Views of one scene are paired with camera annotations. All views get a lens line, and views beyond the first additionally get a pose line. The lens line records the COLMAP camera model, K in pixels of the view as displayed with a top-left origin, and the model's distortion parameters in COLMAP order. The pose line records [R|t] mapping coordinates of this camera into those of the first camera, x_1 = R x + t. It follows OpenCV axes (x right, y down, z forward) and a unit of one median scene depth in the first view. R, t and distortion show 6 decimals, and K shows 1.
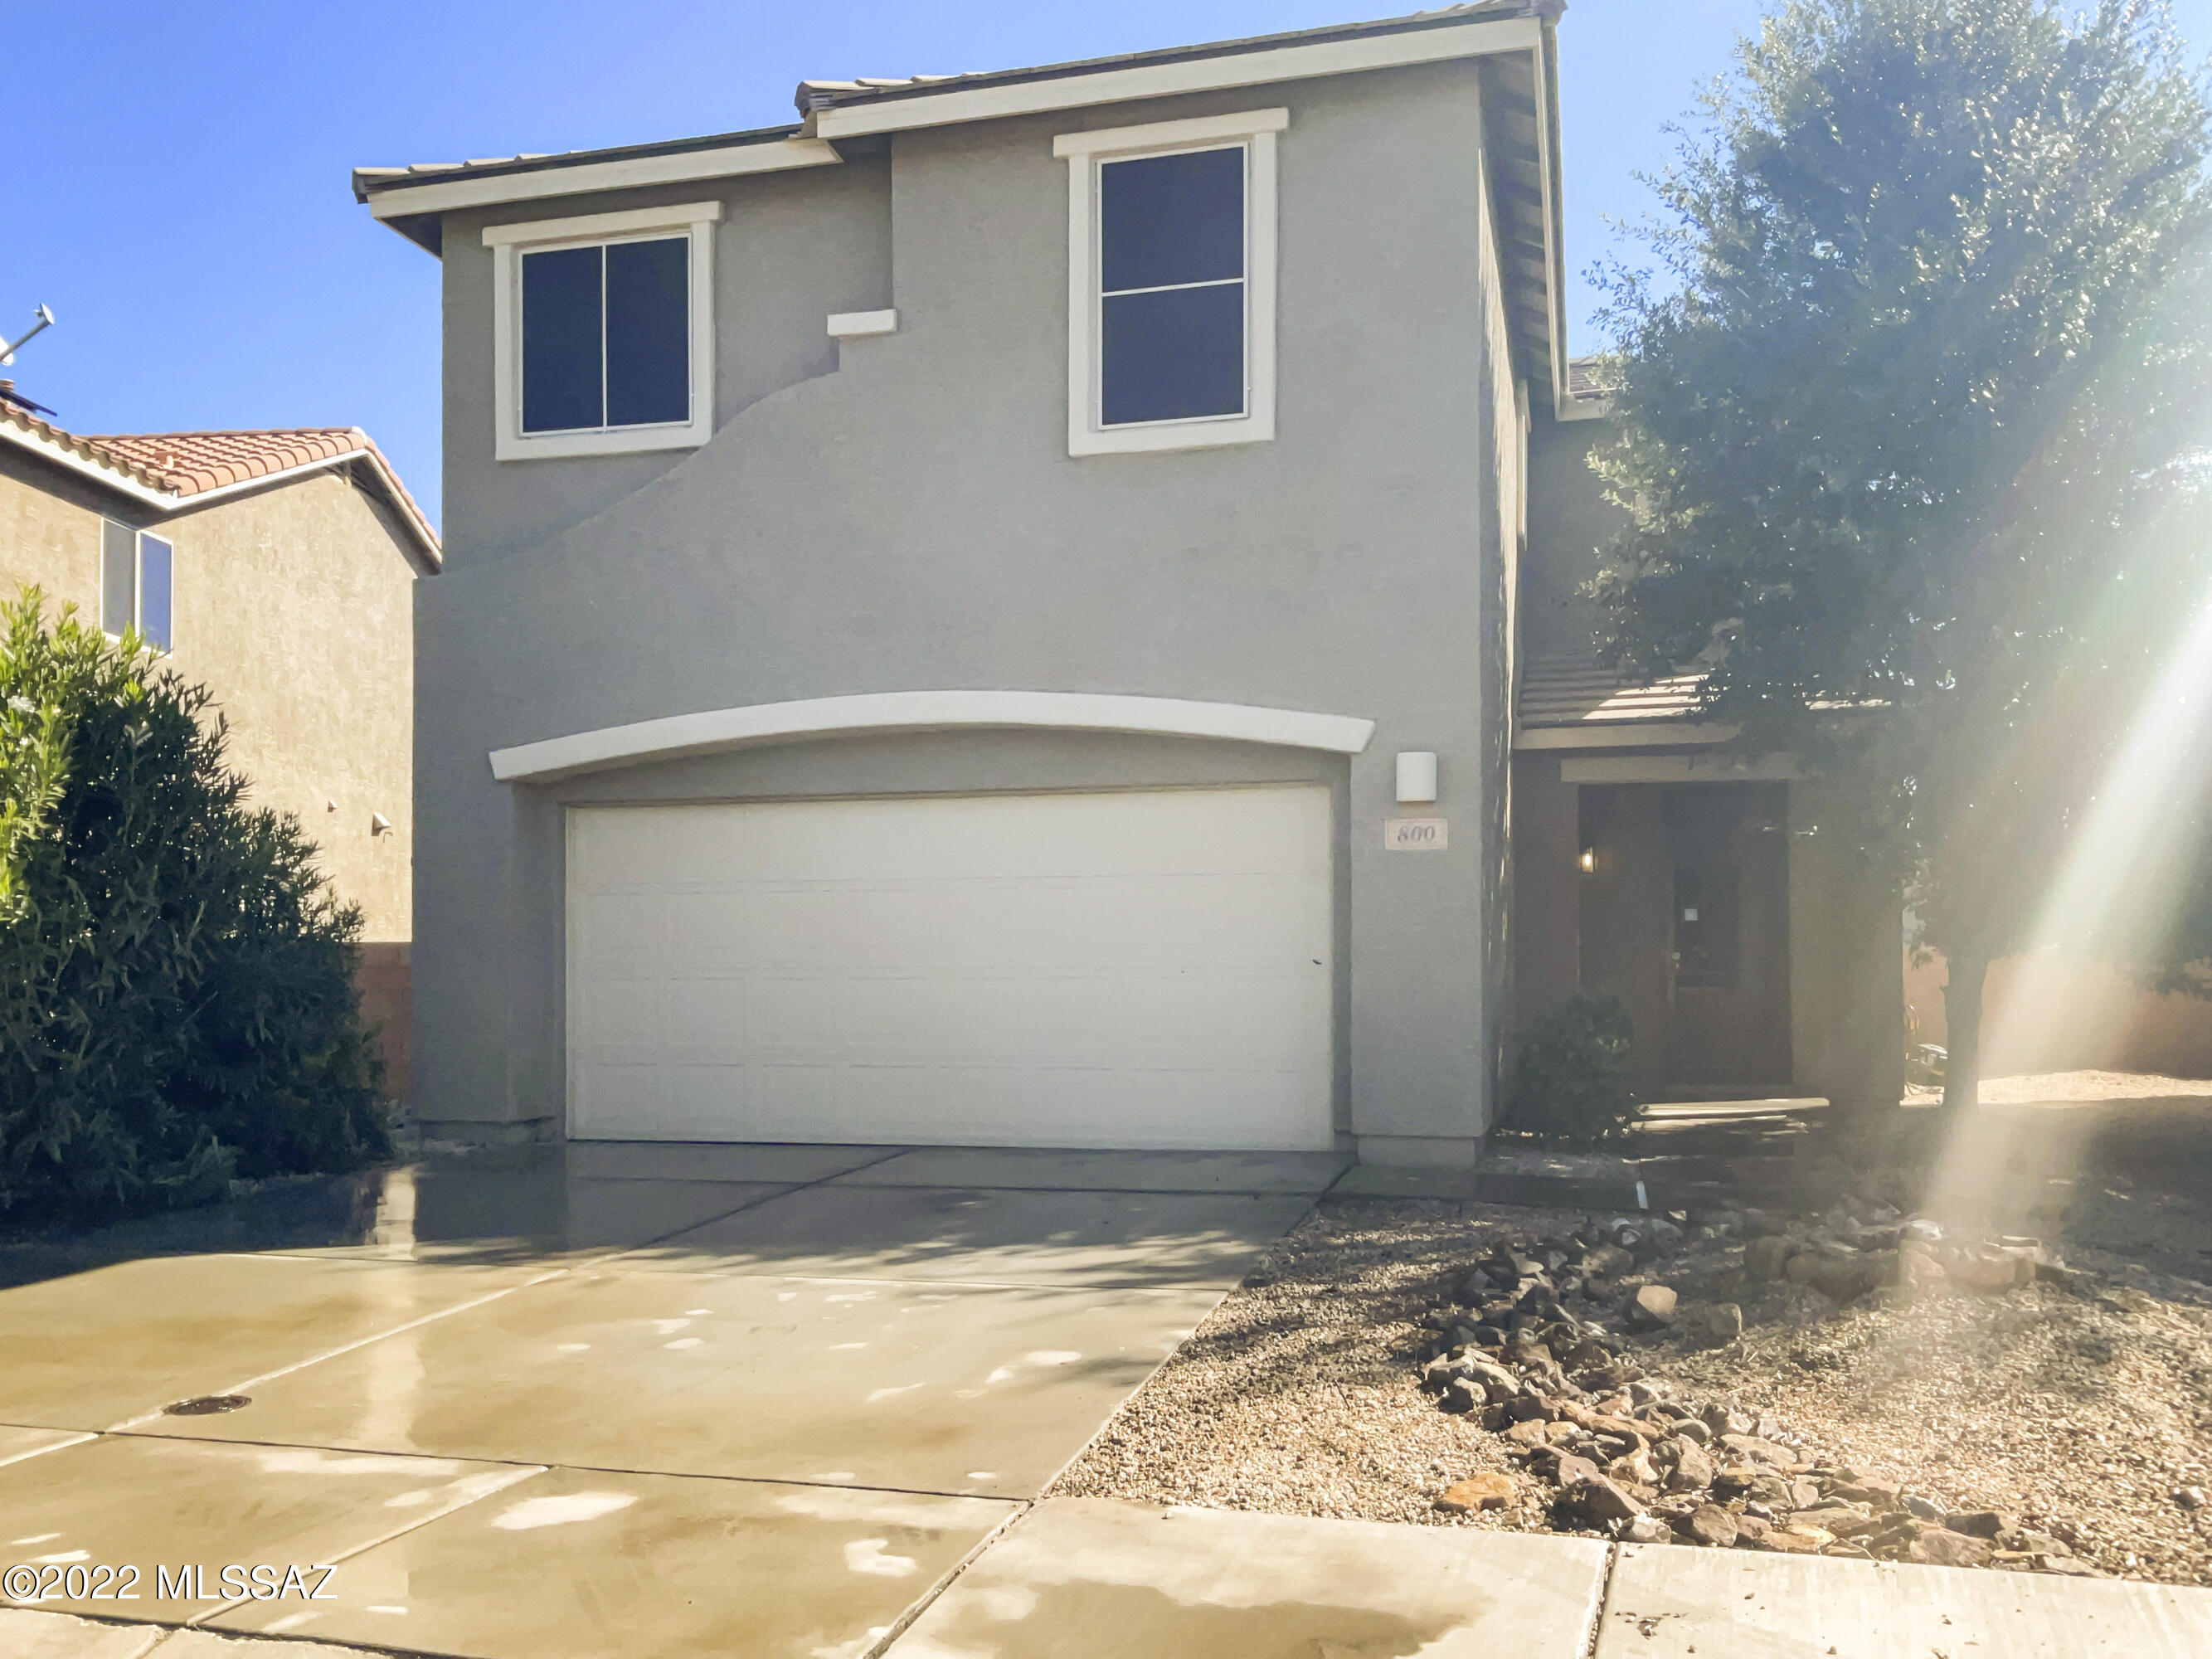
lens RADIAL K [[1899.0, 0, 1106.9], [0, 1899.0, 838.3], [0, 0, 1]] dist [0.028256, -0.003225]
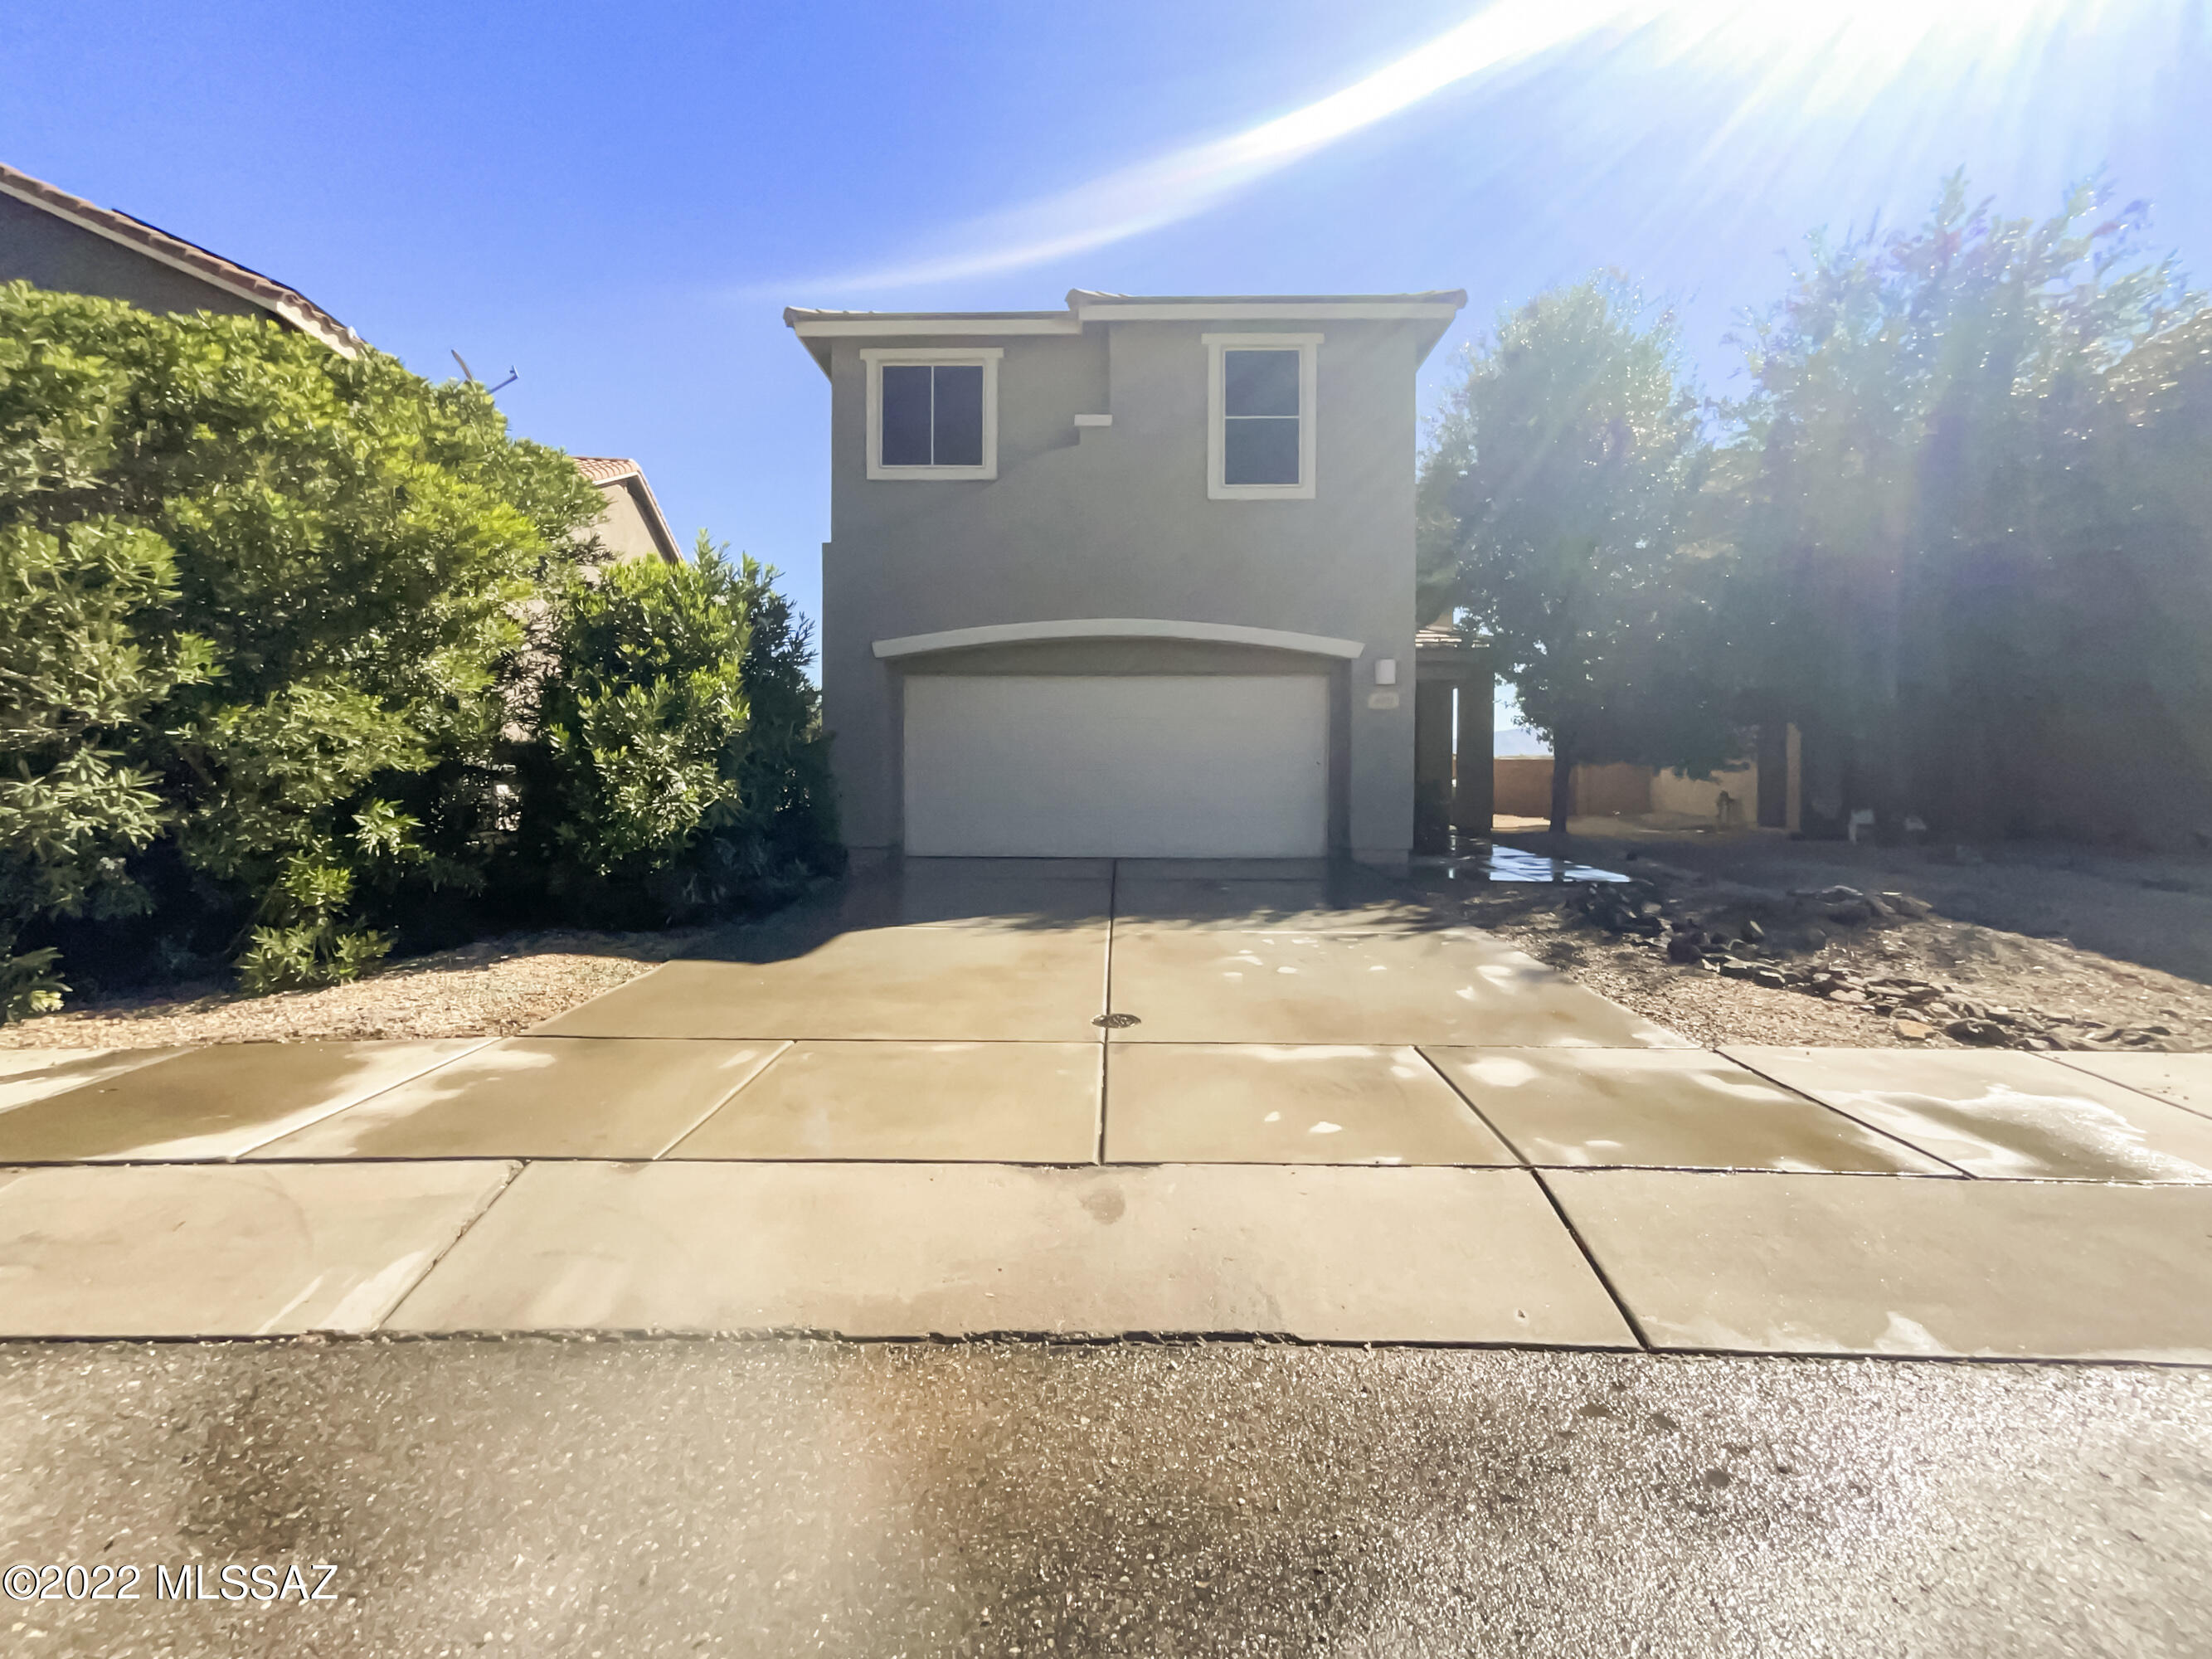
lens RADIAL K [[923.5, 0, 1111.5], [0, 923.5, 704.1], [0, 0, 1]] dist [0.008556, 0.000496]
pose [[0.968542, 0.022138, 0.247864, -0.329588], [-0.021711, 0.999754, -0.004458, 0.012224], [-0.247902, -0.001064, 0.968785, 0.111618]]
